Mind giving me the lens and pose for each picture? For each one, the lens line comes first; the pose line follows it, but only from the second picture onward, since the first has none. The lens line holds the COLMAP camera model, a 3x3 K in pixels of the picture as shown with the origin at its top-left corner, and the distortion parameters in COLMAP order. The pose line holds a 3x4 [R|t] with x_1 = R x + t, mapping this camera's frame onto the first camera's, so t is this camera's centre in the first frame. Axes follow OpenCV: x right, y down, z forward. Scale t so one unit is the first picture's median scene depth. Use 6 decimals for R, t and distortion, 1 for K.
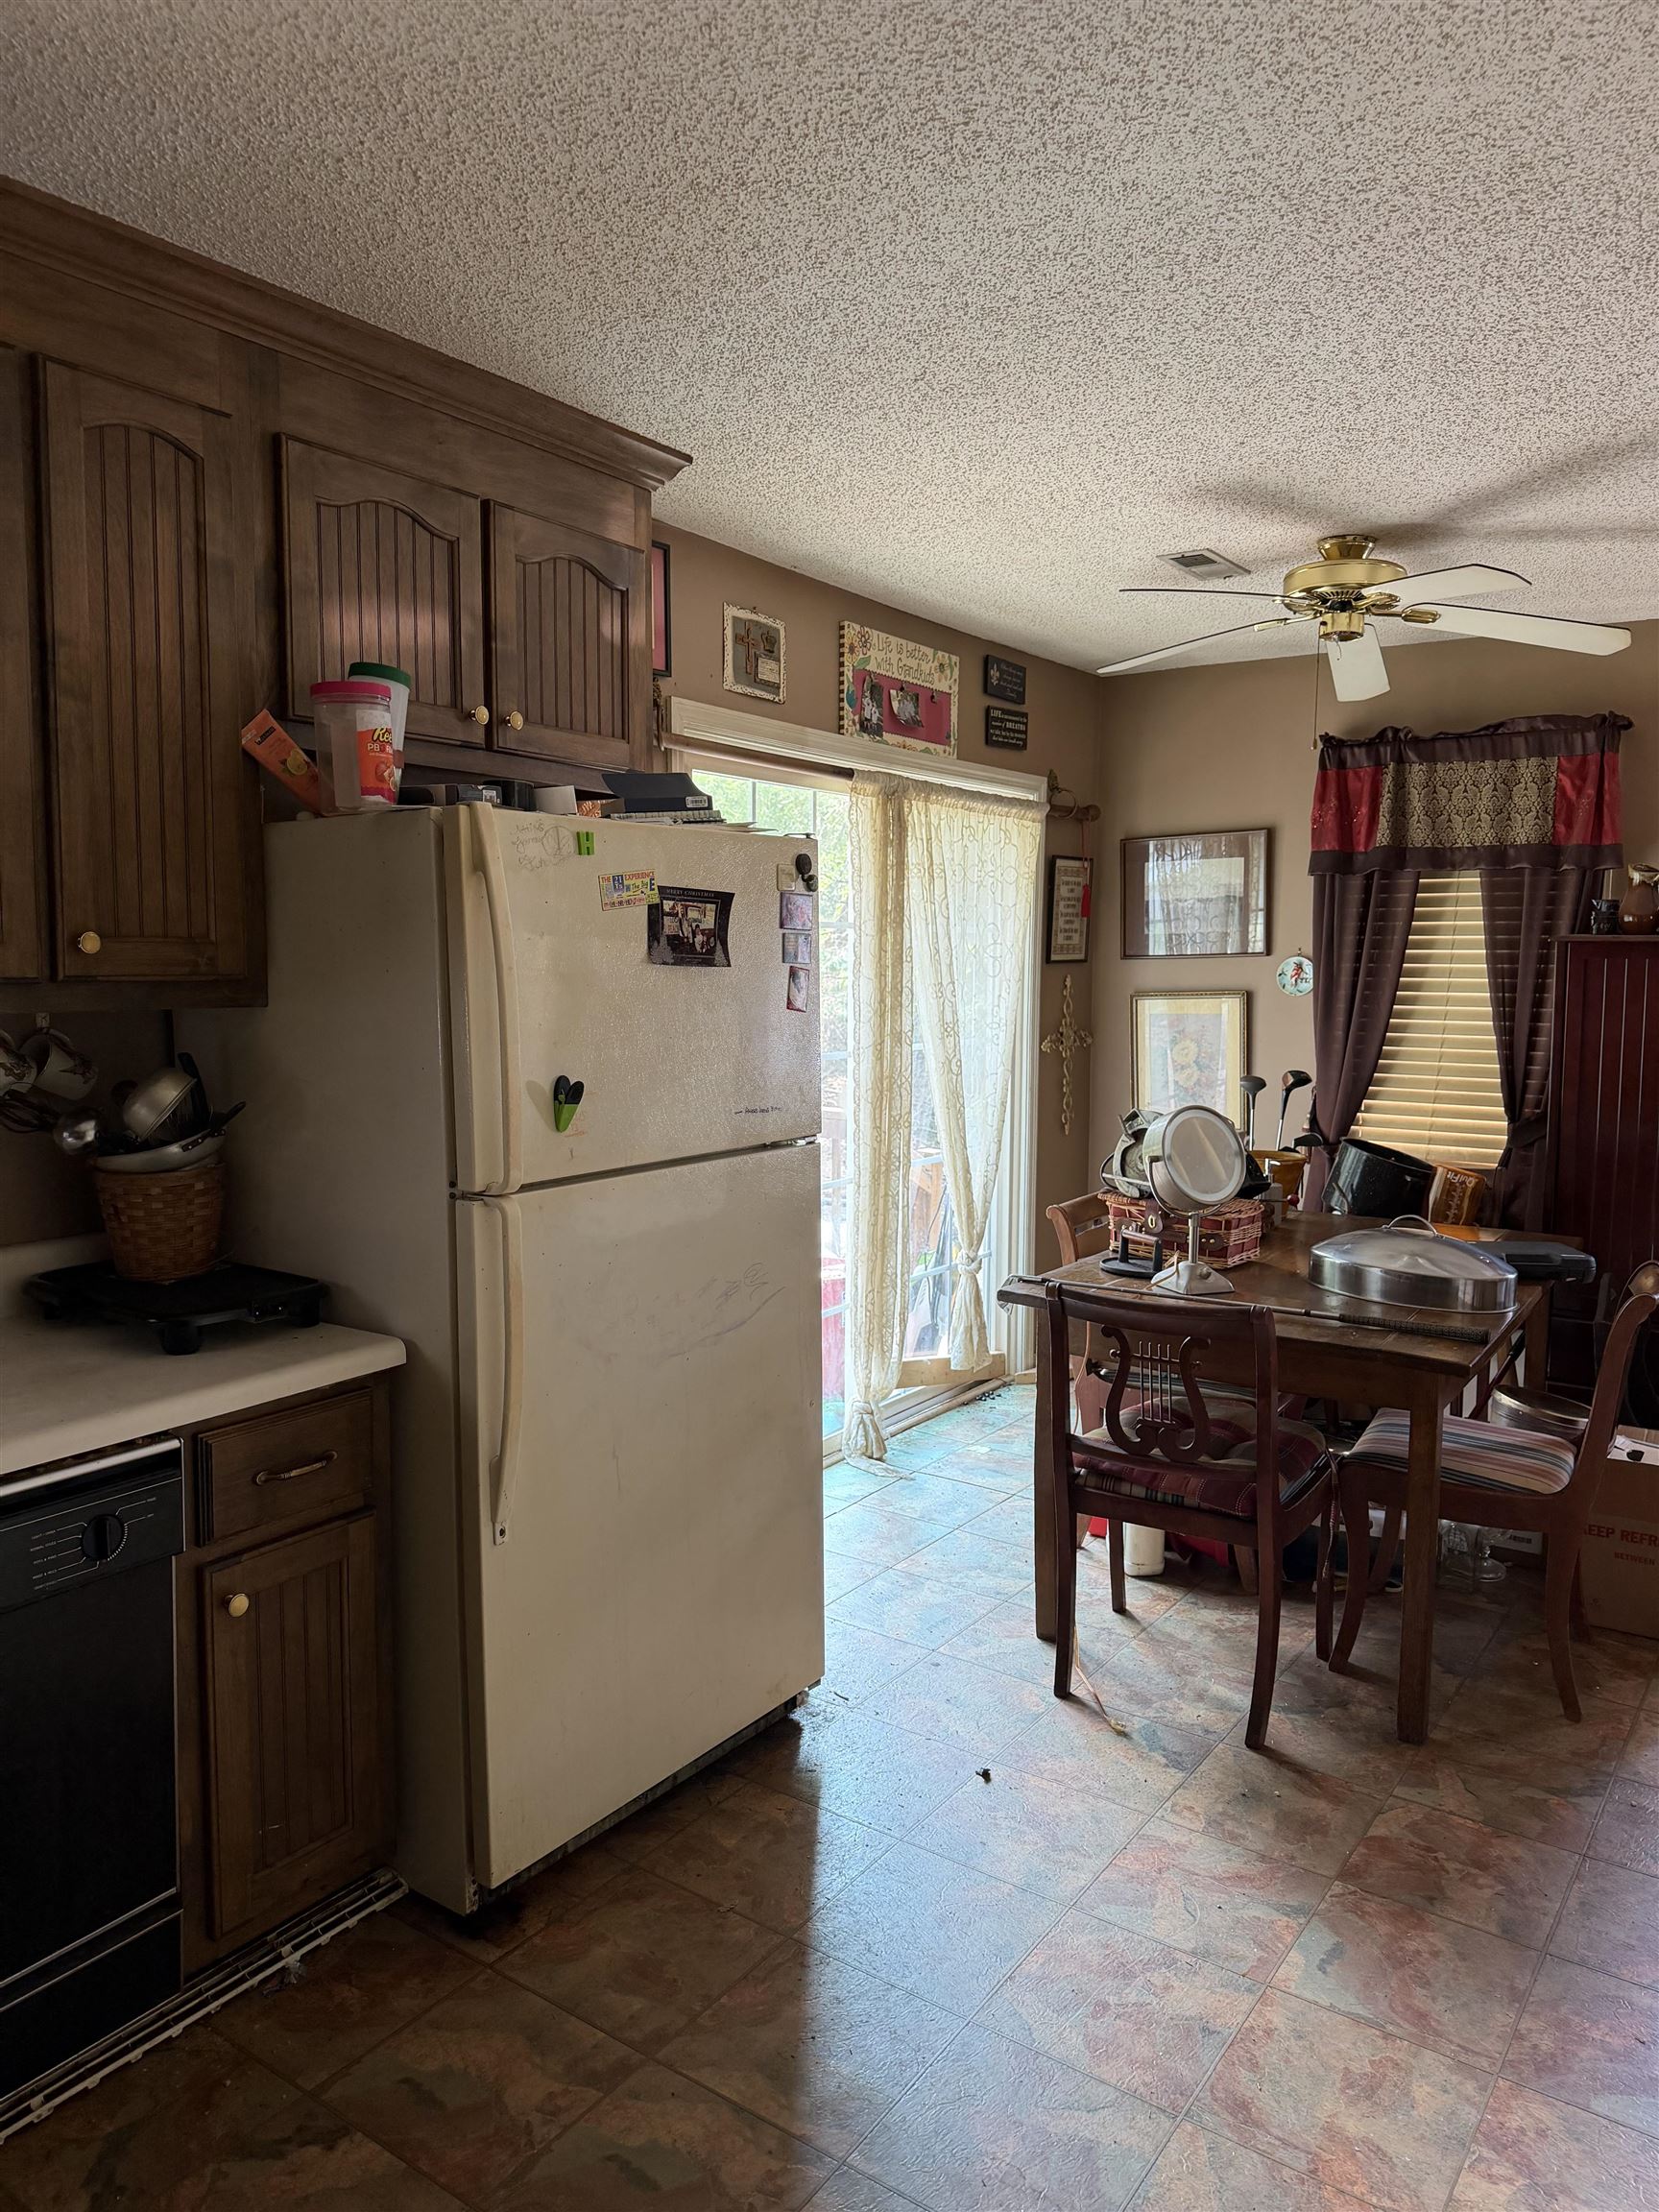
lens RADIAL K [[1562.6, 0, 828.2], [0, 1562.6, 1091.5], [0, 0, 1]] dist [0.045985, -0.053595]
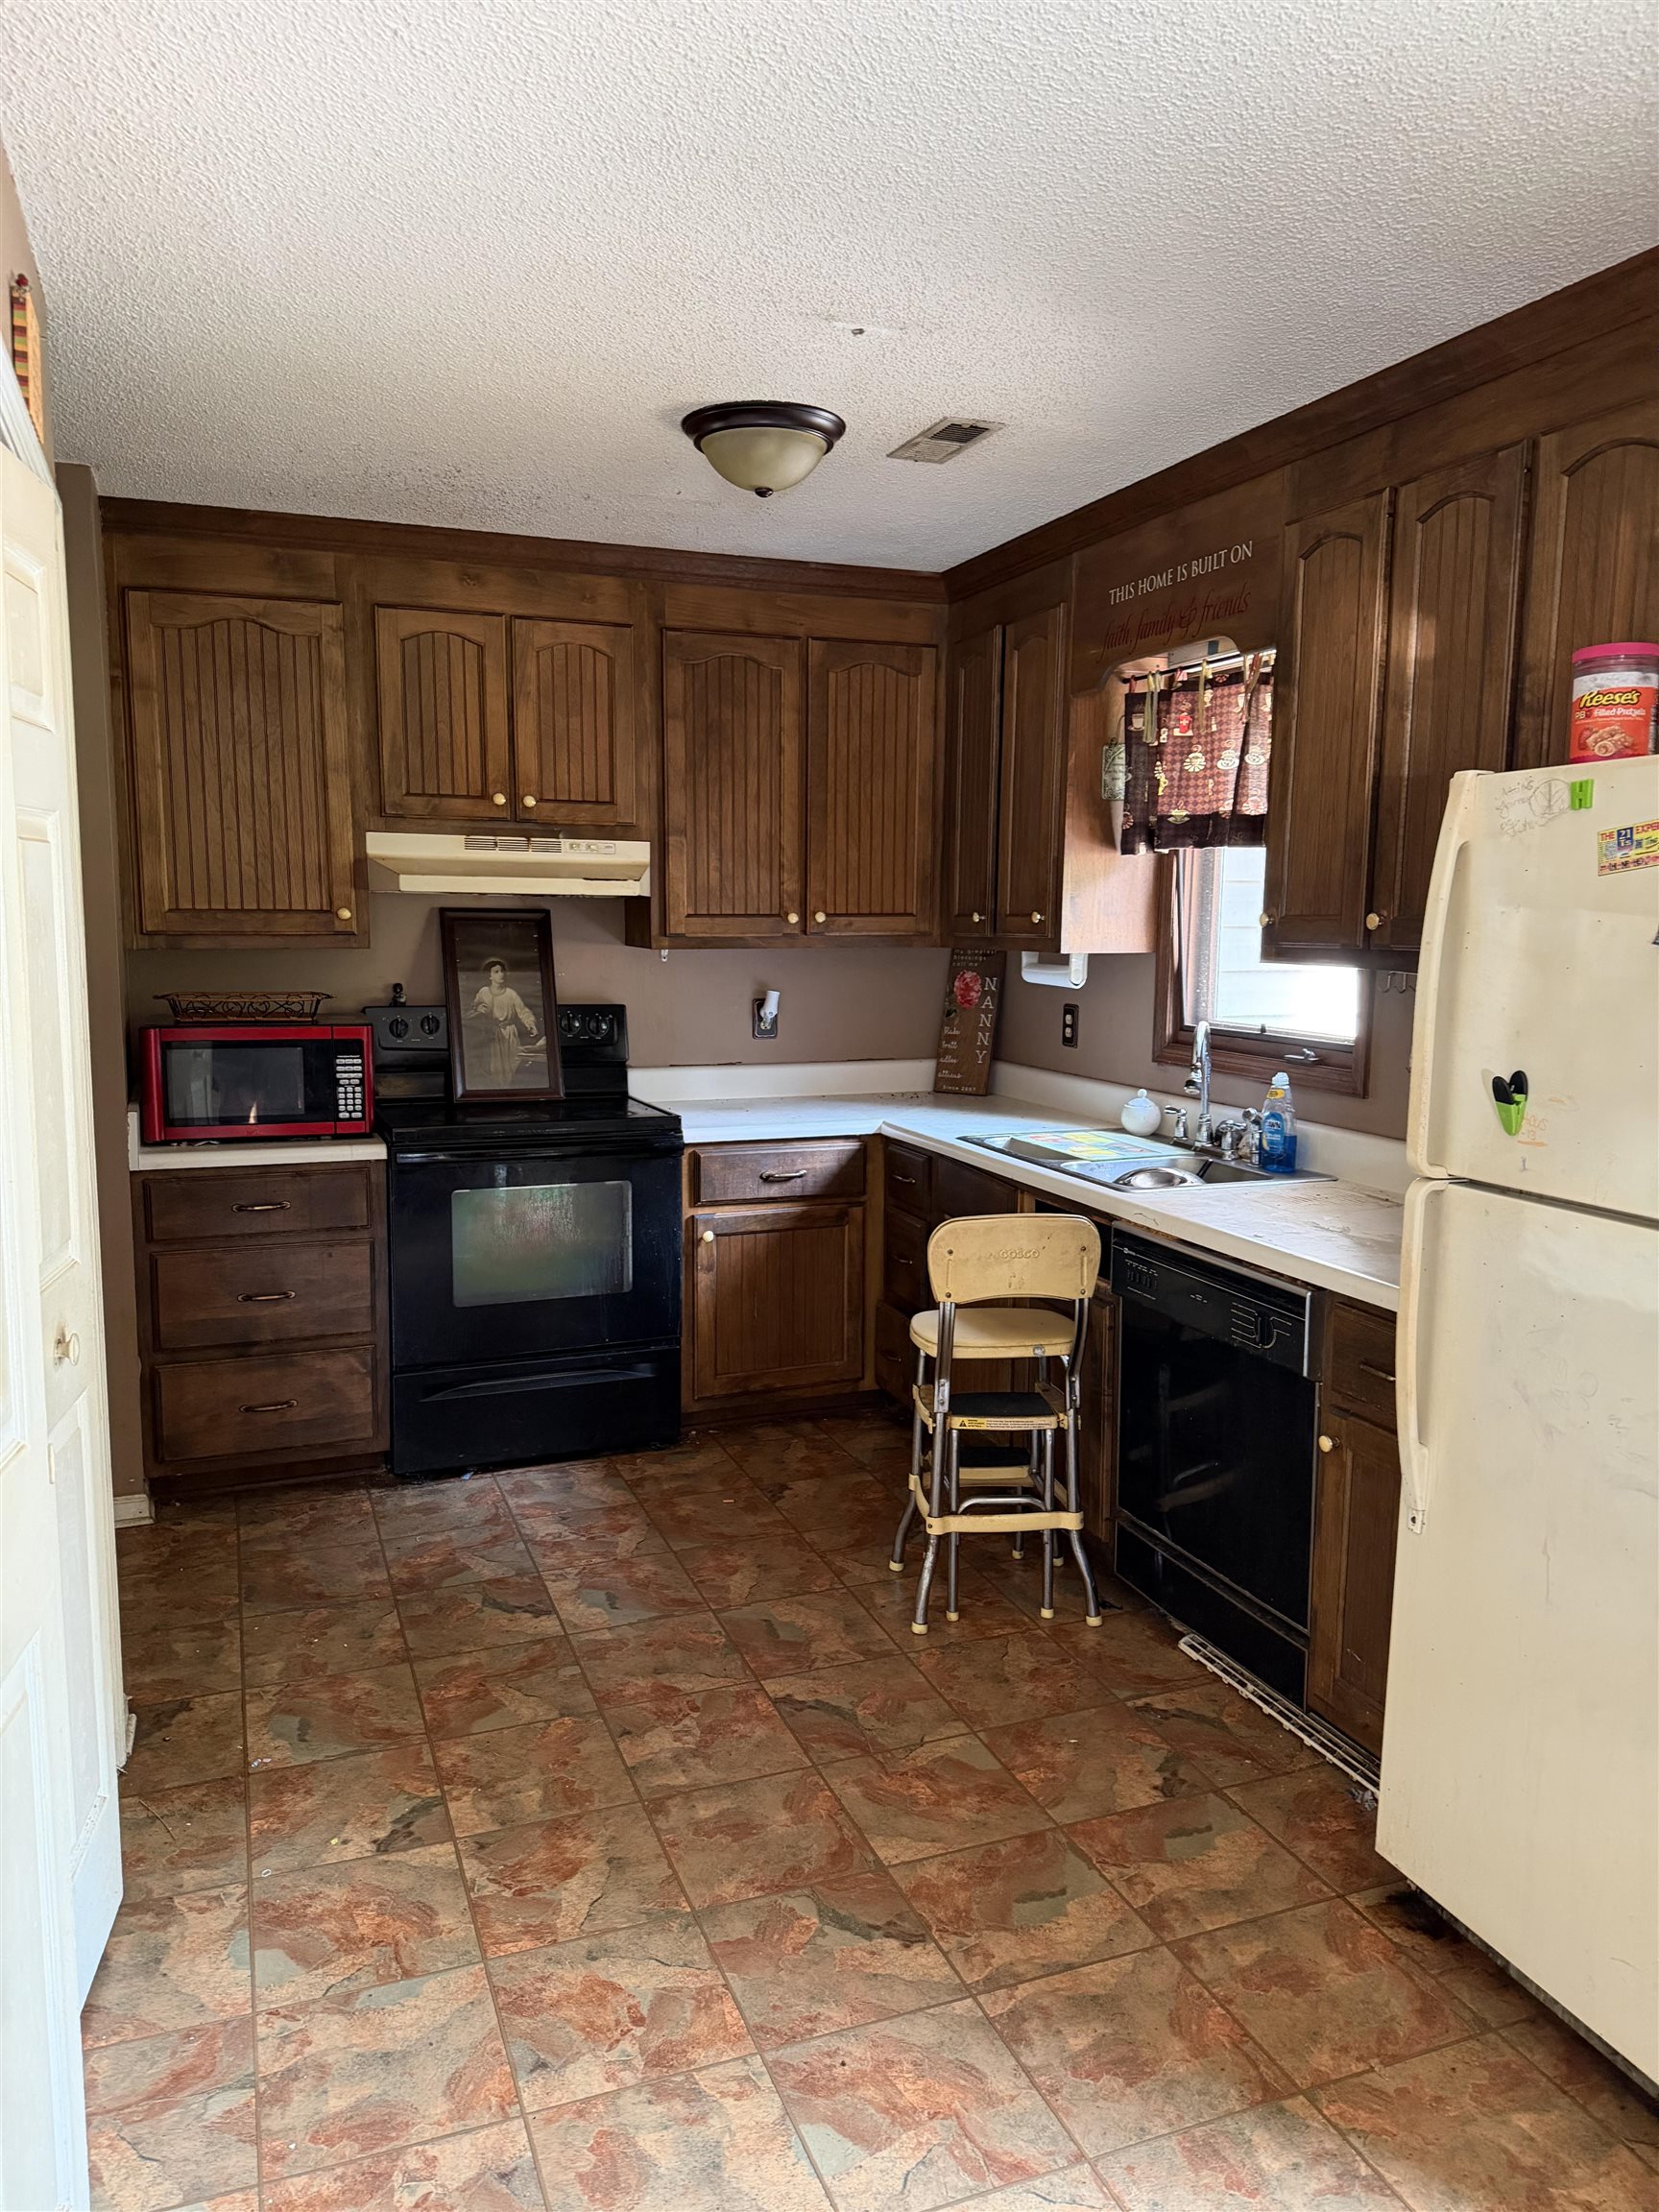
lens RADIAL K [[1562.6, 0, 834.5], [0, 1562.6, 1115.2], [0, 0, 1]] dist [0.045985, -0.053595]
pose [[-0.556605, 0.095925, -0.825220, 0.783157], [-0.085439, 0.981435, 0.171712, -0.106213], [0.826372, 0.166082, -0.538076, 1.190925]]
